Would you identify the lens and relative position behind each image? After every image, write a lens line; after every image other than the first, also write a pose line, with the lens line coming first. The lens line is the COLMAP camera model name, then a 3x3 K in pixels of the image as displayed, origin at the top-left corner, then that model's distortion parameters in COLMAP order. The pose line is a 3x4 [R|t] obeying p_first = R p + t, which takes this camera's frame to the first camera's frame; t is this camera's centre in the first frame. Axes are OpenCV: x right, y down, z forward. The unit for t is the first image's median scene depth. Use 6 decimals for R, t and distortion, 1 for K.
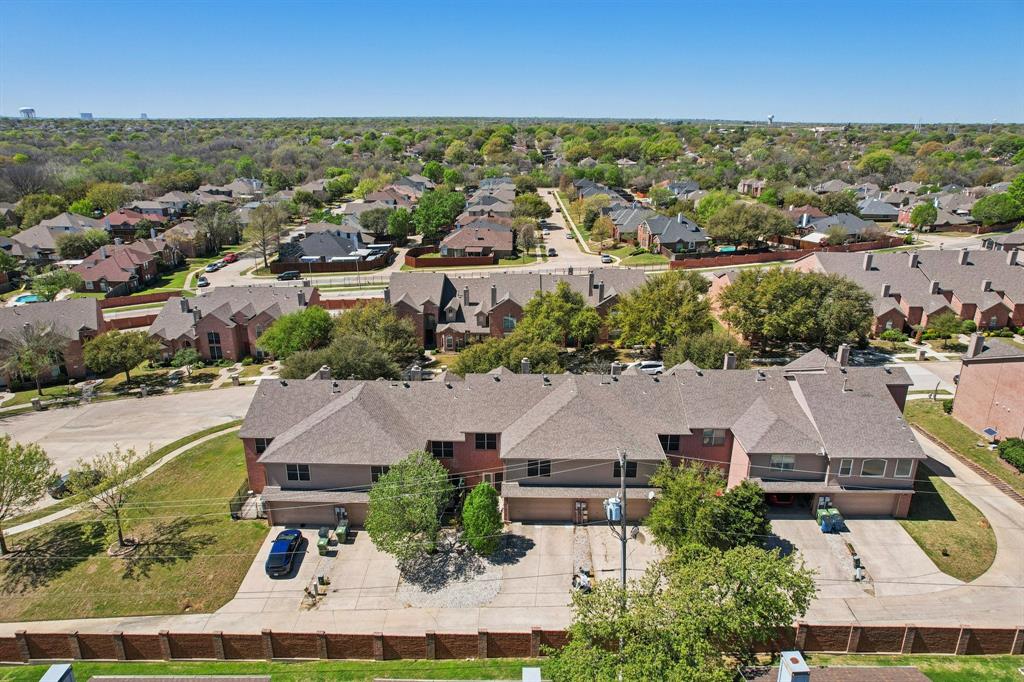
lens RADIAL K [[677.2, 0, 510.7], [0, 677.2, 343.4], [0, 0, 1]] dist [-0.064767, 0.047540]
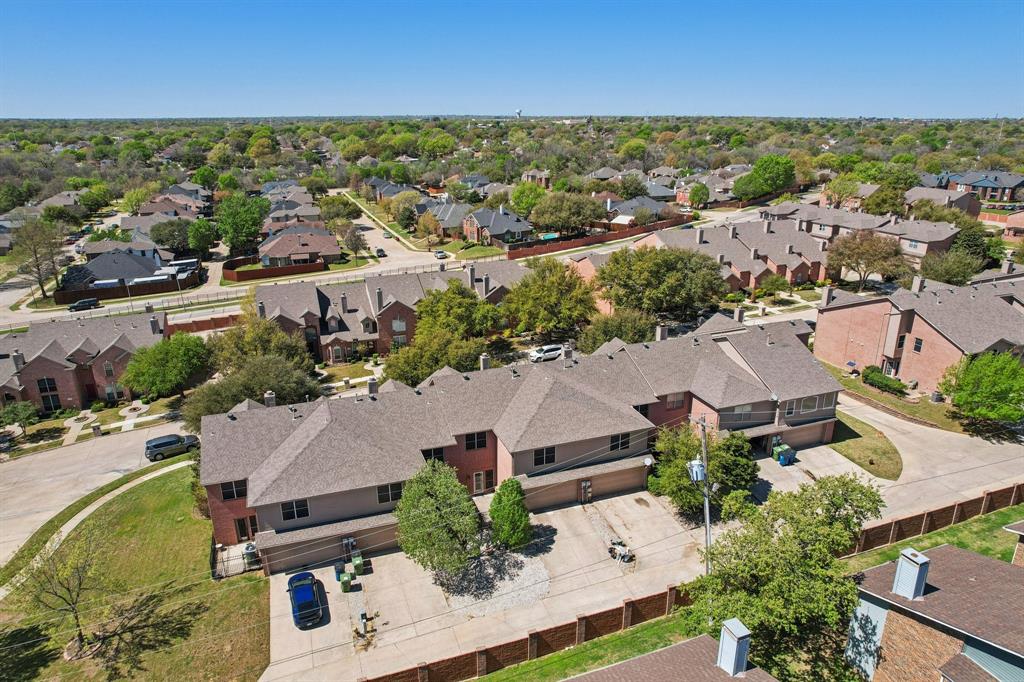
lens RADIAL K [[677.2, 0, 522.2], [0, 677.2, 346.4], [0, 0, 1]] dist [-0.064767, 0.047540]
pose [[0.930326, -0.125875, 0.344456, -0.180146], [0.123200, 0.991936, 0.029740, -0.007838], [-0.345422, 0.014769, 0.938331, 0.029374]]
